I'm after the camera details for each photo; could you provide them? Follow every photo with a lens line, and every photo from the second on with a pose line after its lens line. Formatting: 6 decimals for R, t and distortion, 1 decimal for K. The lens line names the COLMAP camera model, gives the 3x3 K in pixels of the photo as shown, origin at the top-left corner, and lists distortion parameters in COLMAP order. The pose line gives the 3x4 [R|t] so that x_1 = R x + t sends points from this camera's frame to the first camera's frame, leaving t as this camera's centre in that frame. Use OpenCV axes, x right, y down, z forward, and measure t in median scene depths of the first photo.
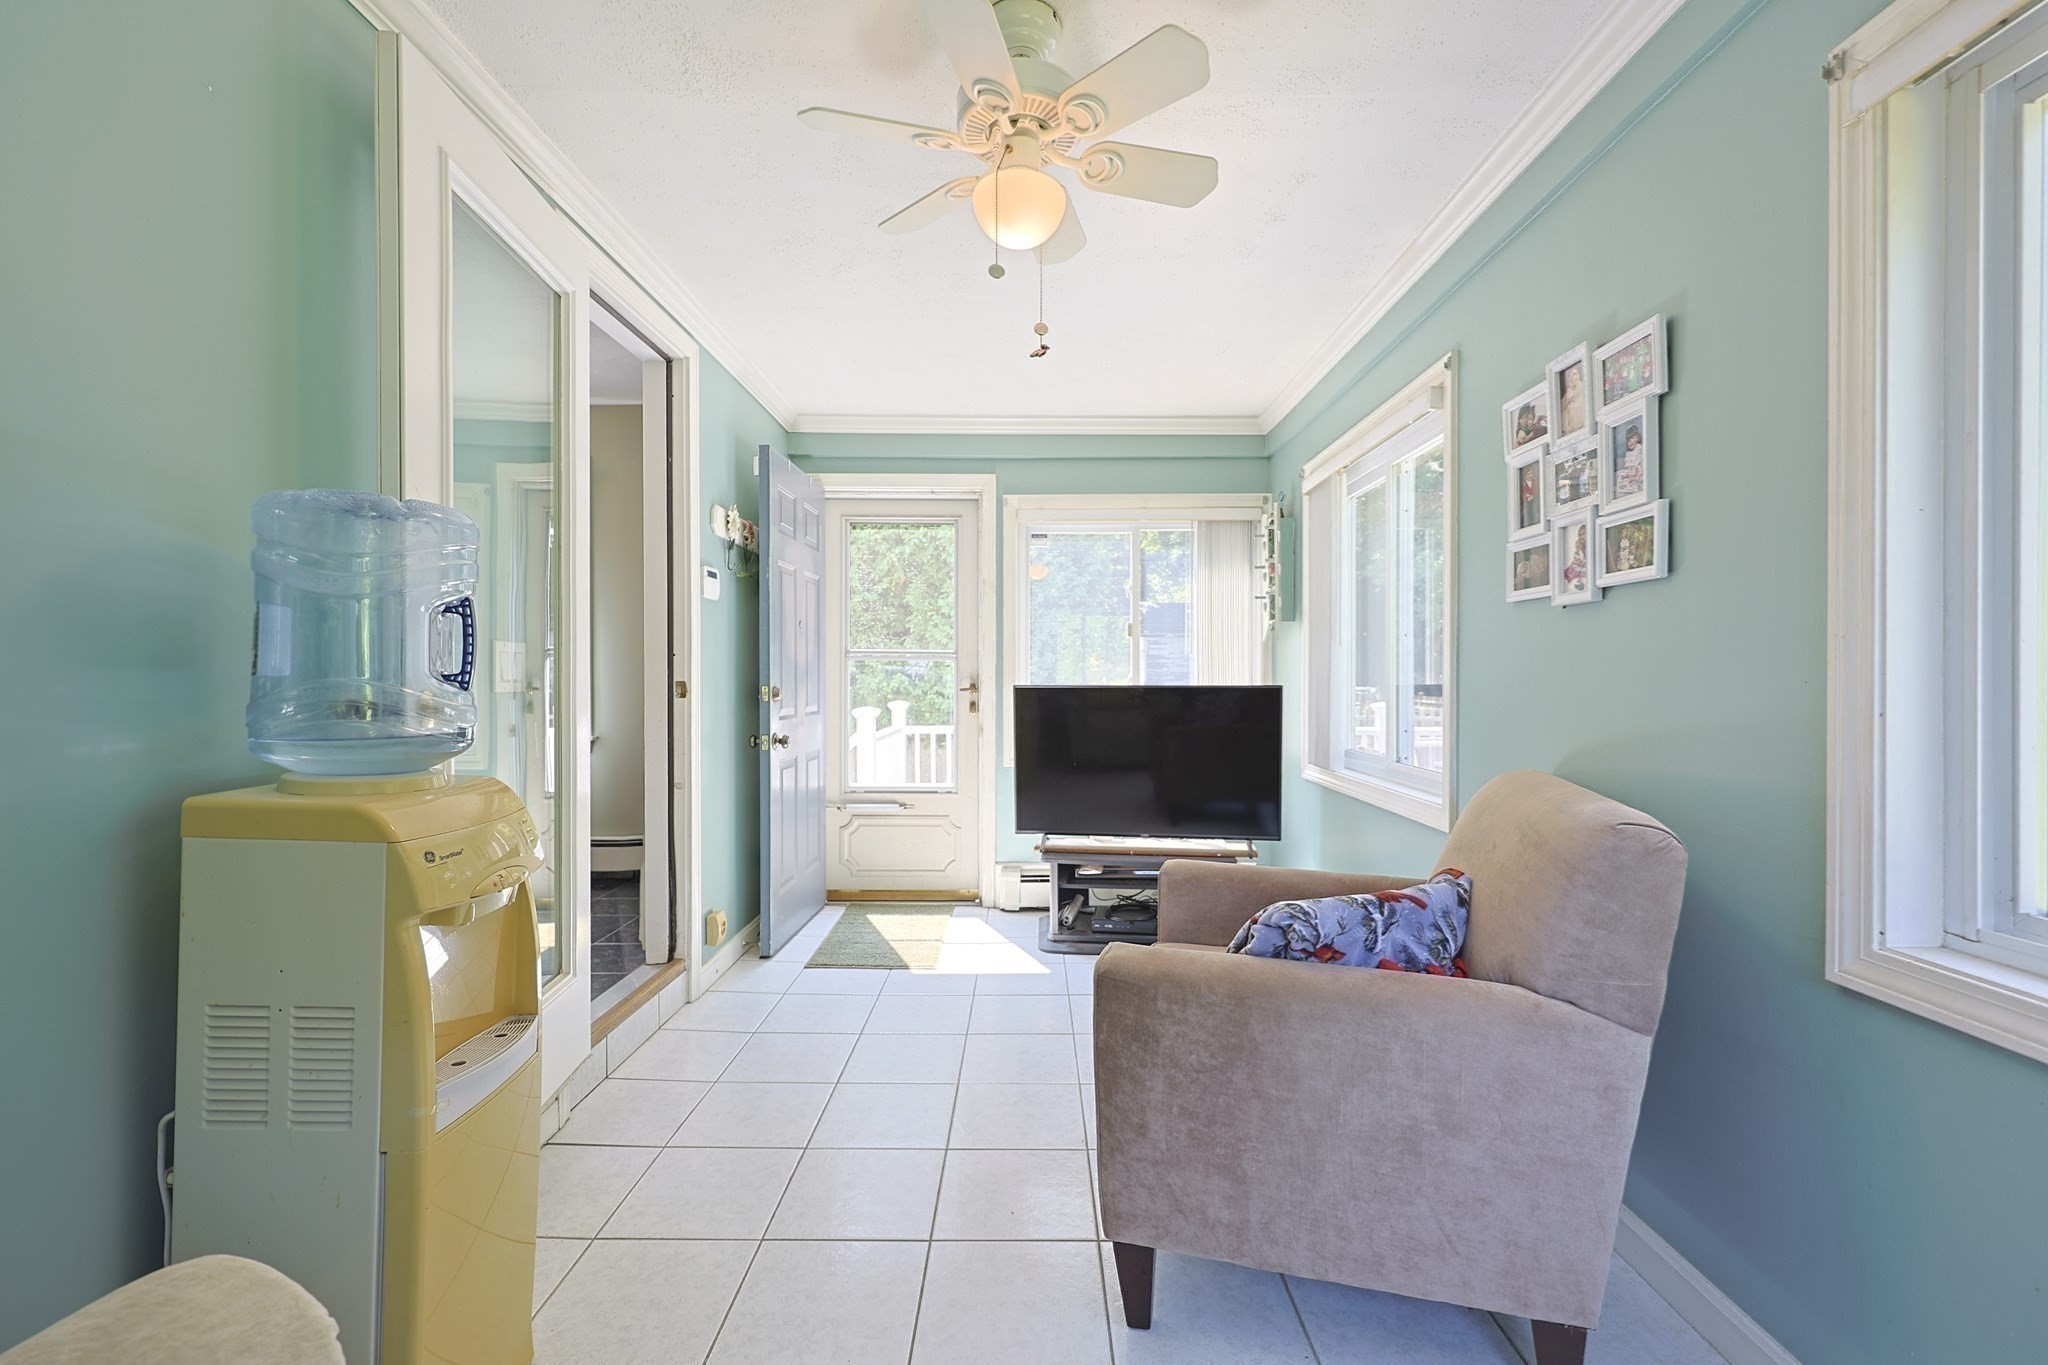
lens RADIAL K [[883.6, 0, 1031.7], [0, 883.6, 682.9], [0, 0, 1]] dist [0.007253, -0.001880]
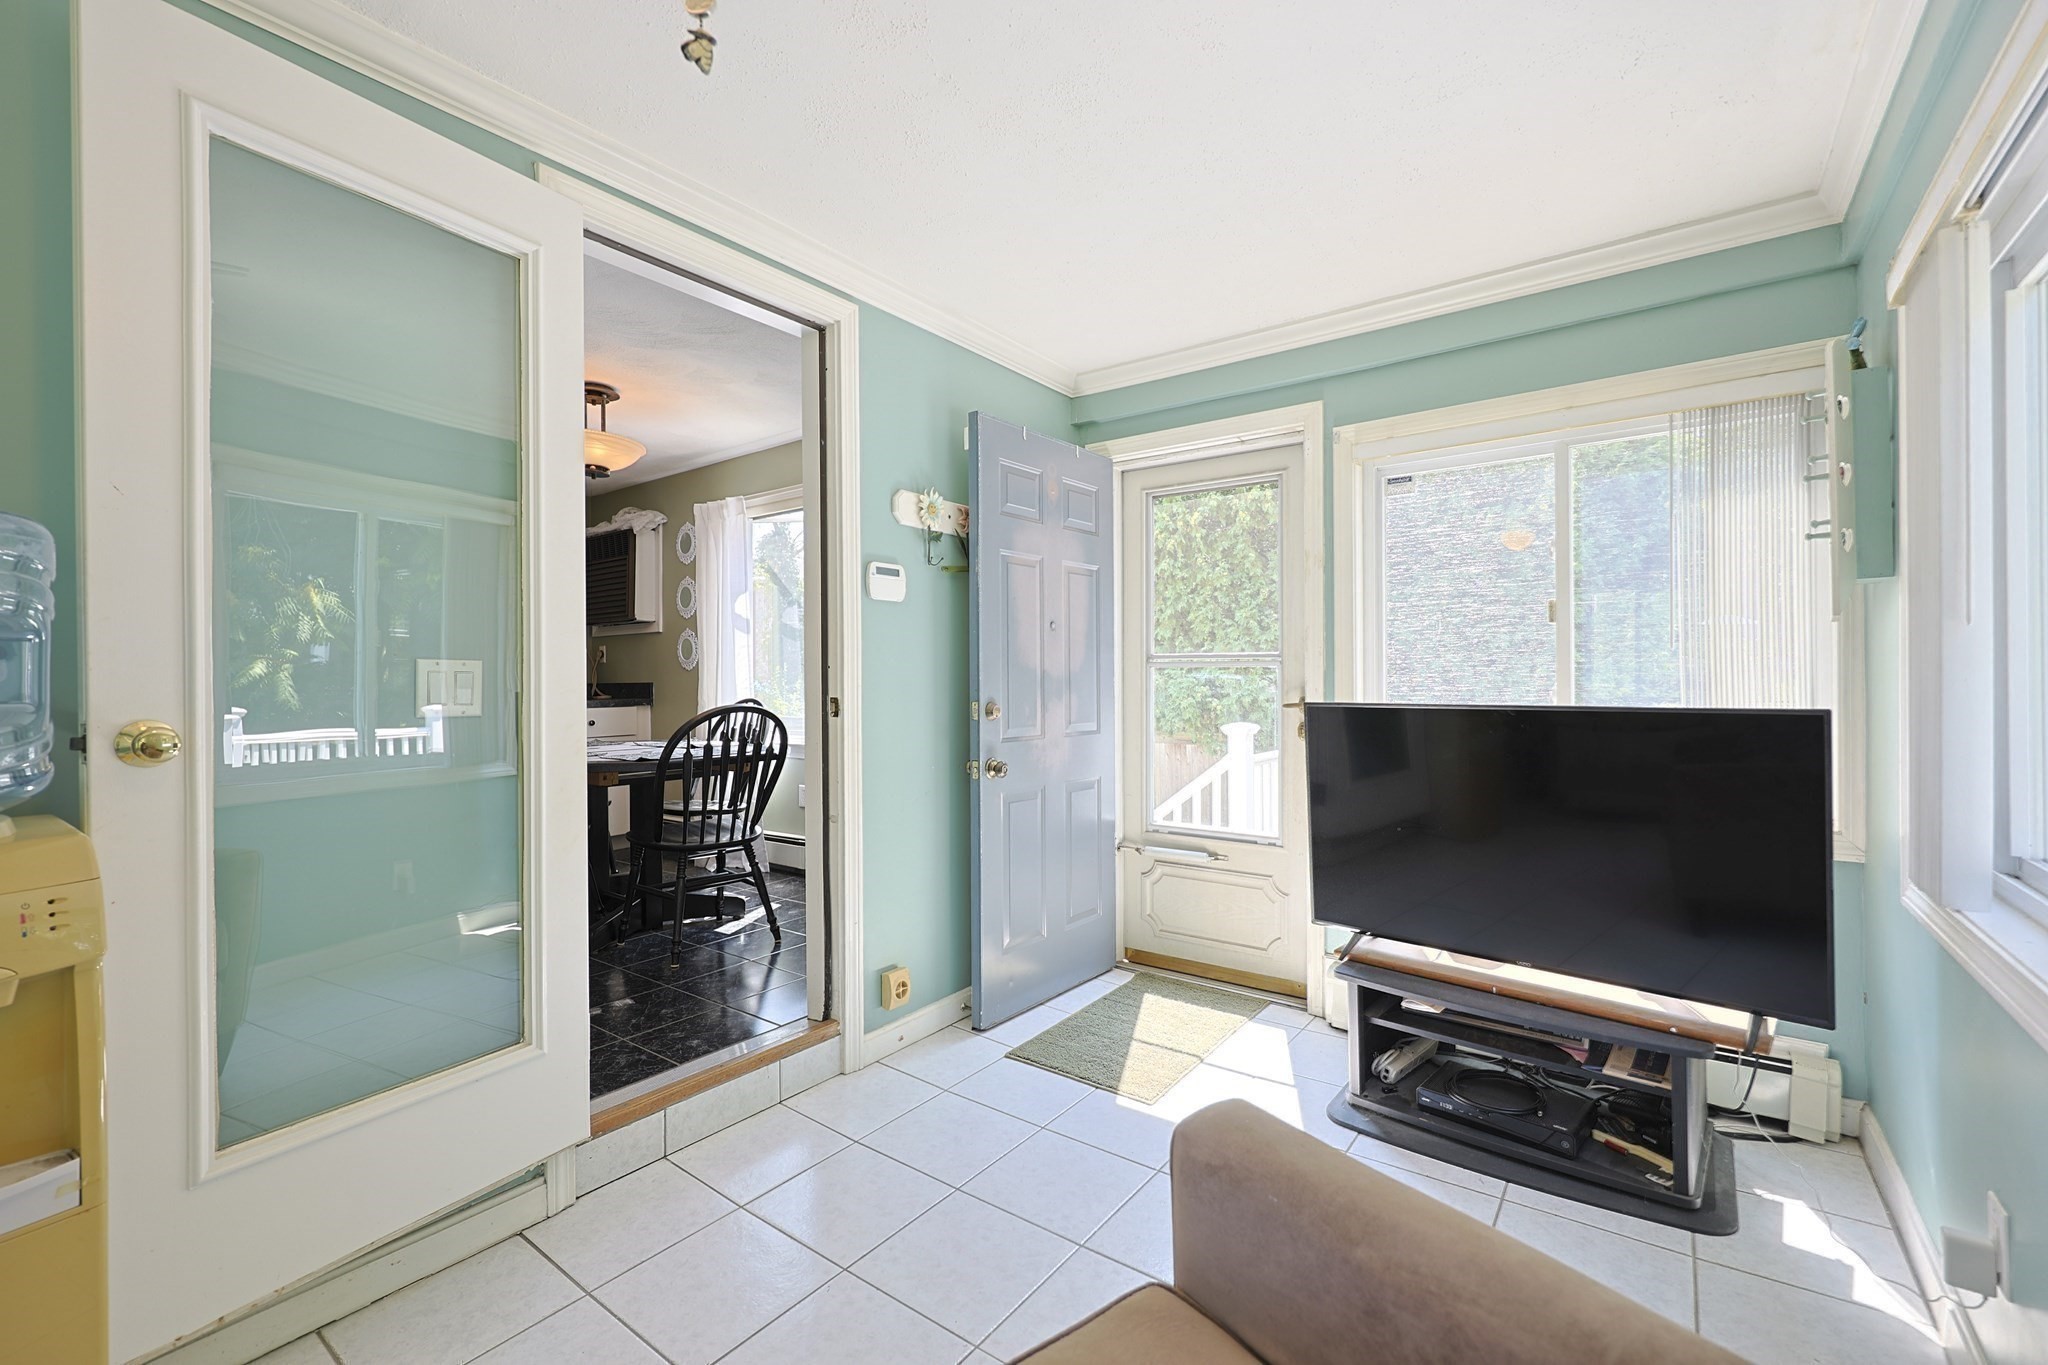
lens RADIAL K [[883.6, 0, 1013.9], [0, 883.6, 678.5], [0, 0, 1]] dist [0.007253, -0.001880]
pose [[0.801866, -0.006222, -0.597471, 0.209663], [0.001193, 0.999960, -0.008811, -0.010266], [0.597502, 0.006352, 0.801842, 0.334981]]
